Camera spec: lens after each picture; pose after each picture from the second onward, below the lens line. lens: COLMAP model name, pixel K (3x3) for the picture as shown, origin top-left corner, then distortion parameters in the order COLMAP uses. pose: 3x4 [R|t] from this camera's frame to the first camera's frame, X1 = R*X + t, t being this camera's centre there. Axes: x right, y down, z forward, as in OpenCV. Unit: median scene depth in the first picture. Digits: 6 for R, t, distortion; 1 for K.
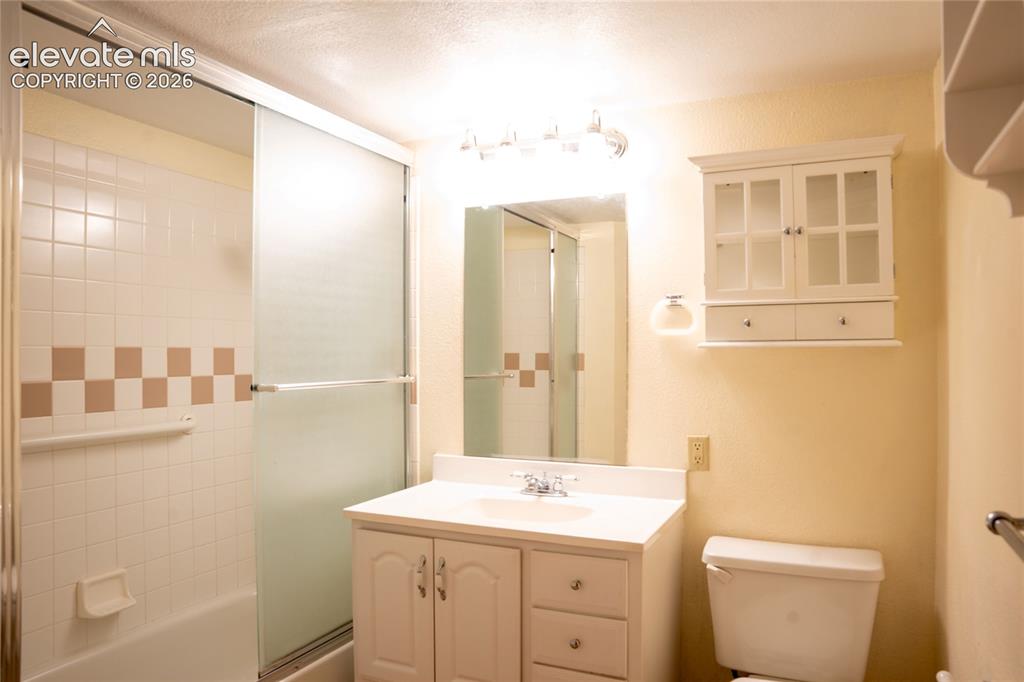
lens RADIAL K [[712.8, 0, 510.4], [0, 712.8, 344.1], [0, 0, 1]] dist [-0.142833, 0.109278]
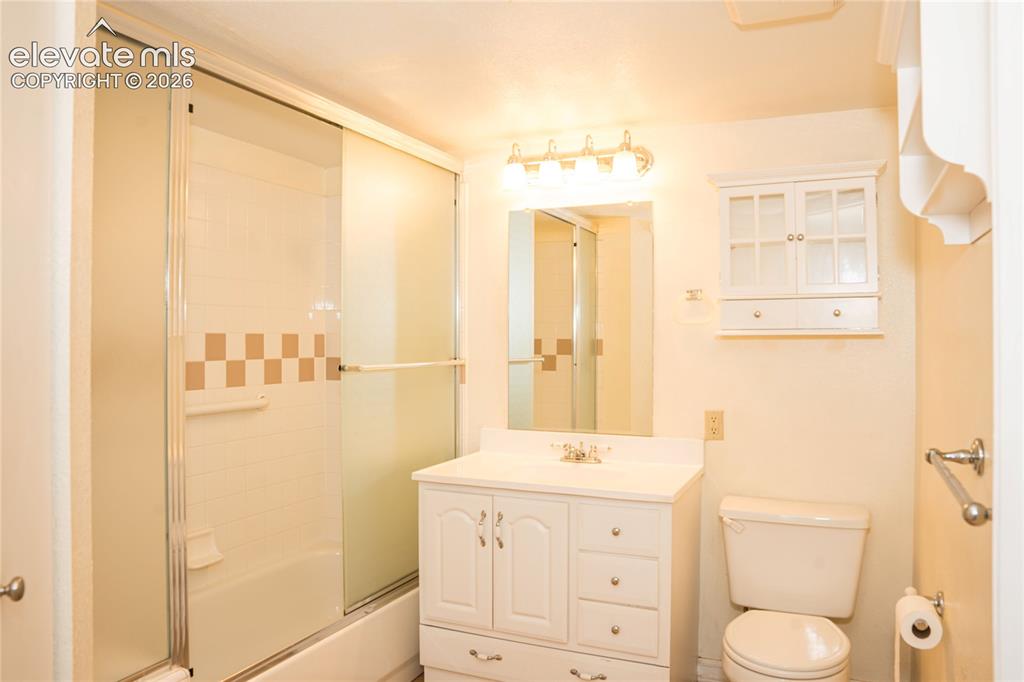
lens RADIAL K [[736.2, 0, 513.1], [0, 736.2, 324.6], [0, 0, 1]] dist [-0.104853, 0.003726]
pose [[0.999948, 0.002010, 0.010033, -0.076784], [-0.001946, 0.999977, -0.006456, -0.003073], [-0.010046, 0.006436, 0.999929, -0.200798]]
